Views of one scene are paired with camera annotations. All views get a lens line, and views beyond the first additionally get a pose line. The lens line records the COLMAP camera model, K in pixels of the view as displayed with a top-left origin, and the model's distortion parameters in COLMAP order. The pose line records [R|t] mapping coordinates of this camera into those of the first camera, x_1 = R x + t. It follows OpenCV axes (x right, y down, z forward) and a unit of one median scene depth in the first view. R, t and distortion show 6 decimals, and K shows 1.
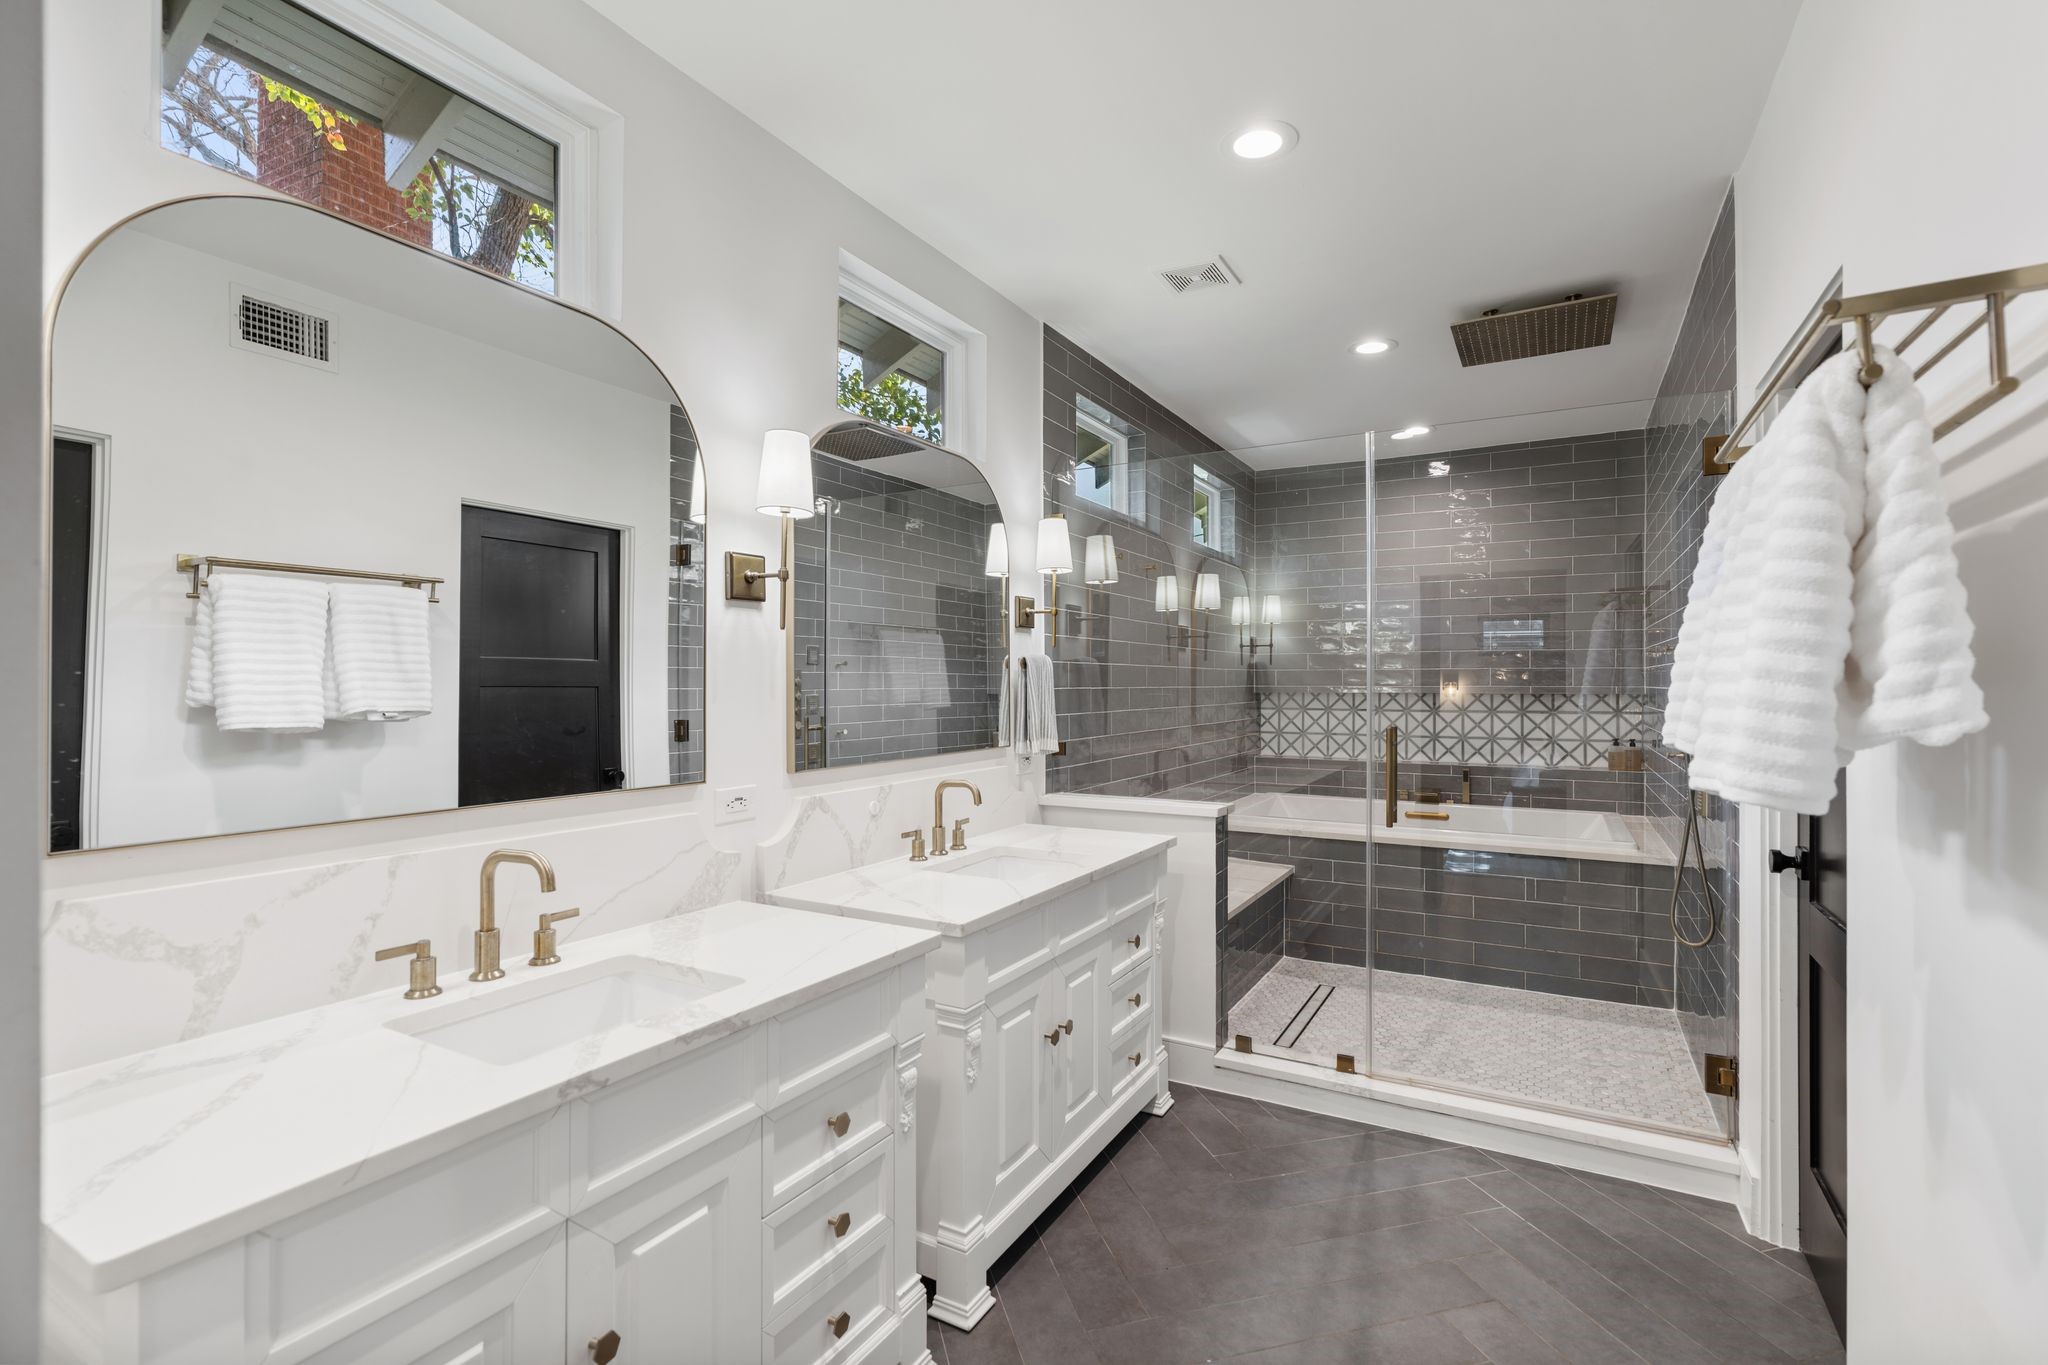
lens RADIAL K [[928.0, 0, 1028.7], [0, 928.0, 679.6], [0, 0, 1]] dist [-0.005617, 0.000277]
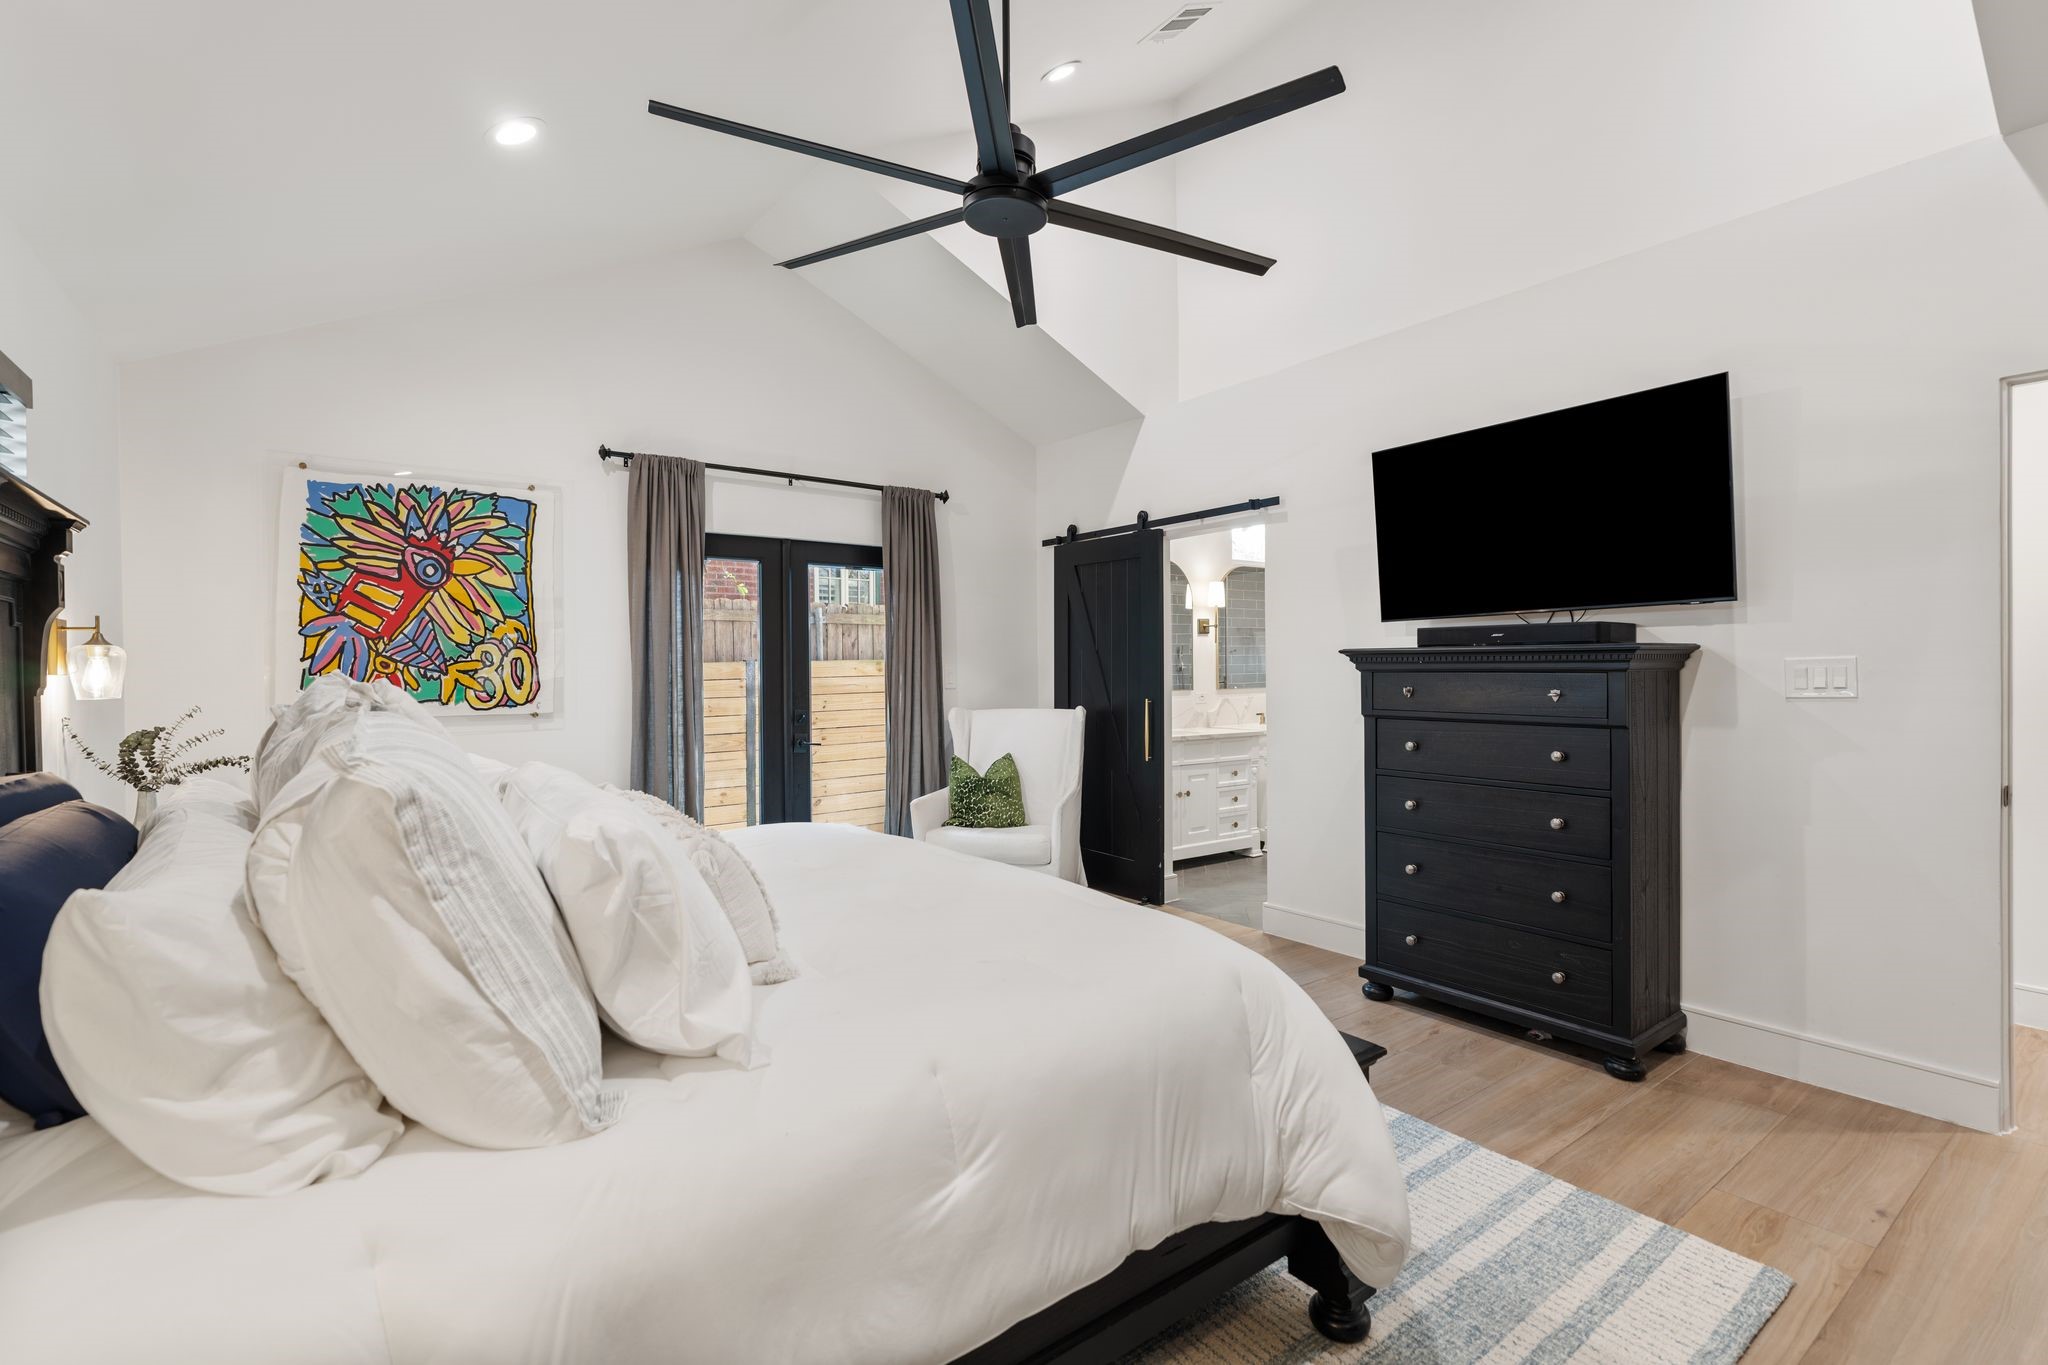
lens RADIAL K [[928.0, 0, 1023.2], [0, 928.0, 675.1], [0, 0, 1]] dist [-0.005617, 0.000277]
pose [[0.913625, -0.004665, -0.406531, 0.178203], [0.010613, 0.999867, 0.012377, 0.004654], [0.406419, -0.015622, 0.913553, -0.912057]]
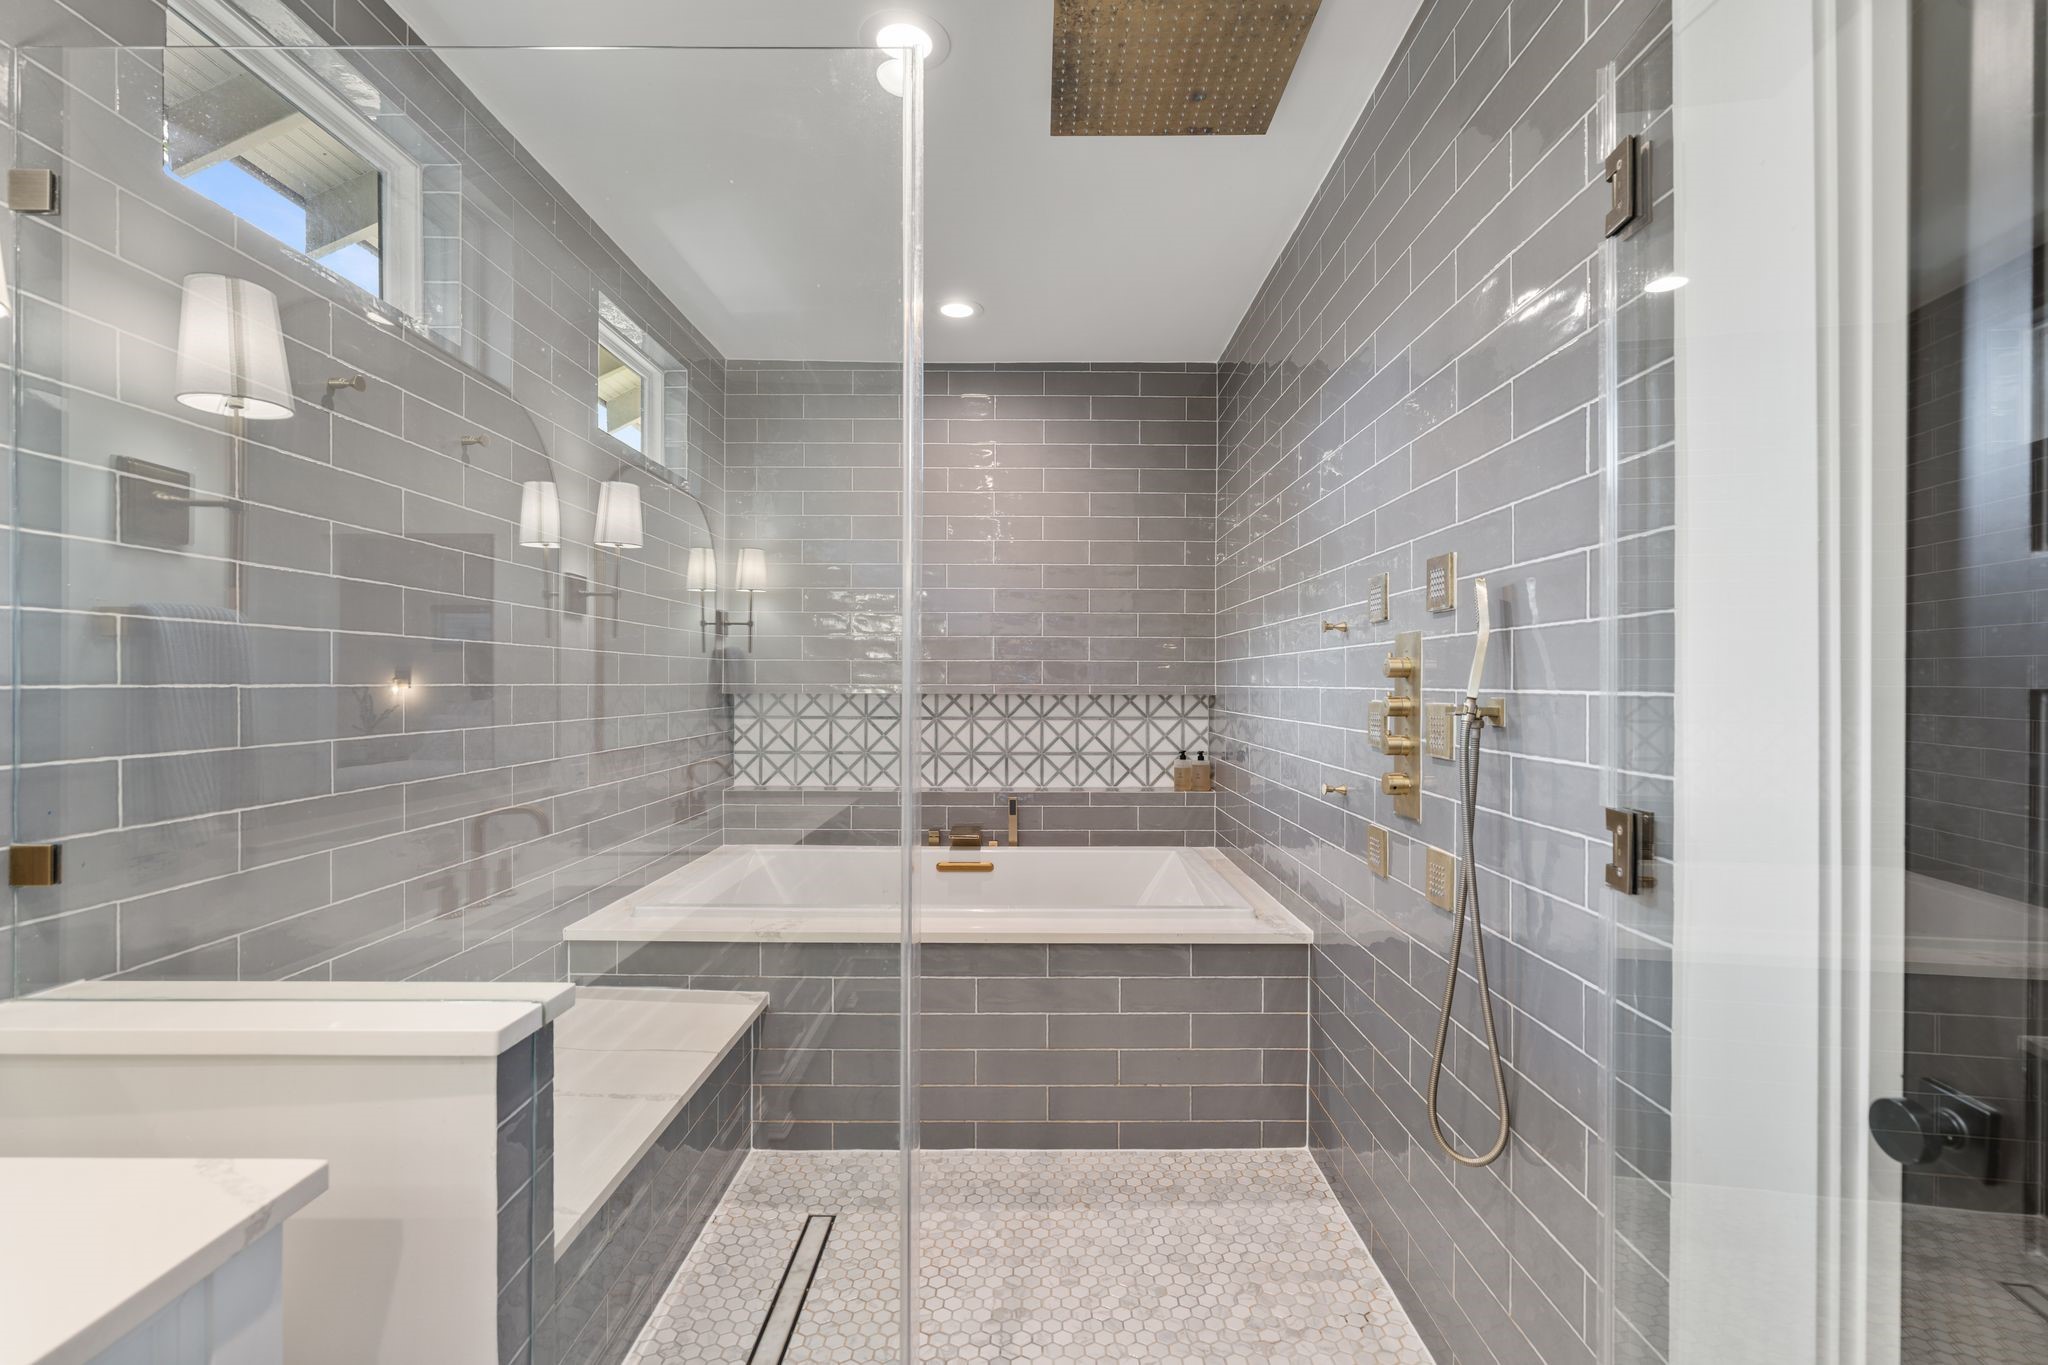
lens RADIAL K [[928.0, 0, 1029.8], [0, 928.0, 686.0], [0, 0, 1]] dist [-0.005617, 0.000277]
pose [[0.870710, 0.000375, 0.491797, 0.124712], [-0.004819, 0.999958, 0.007768, 0.002537], [-0.491774, -0.009134, 0.870675, 0.362118]]
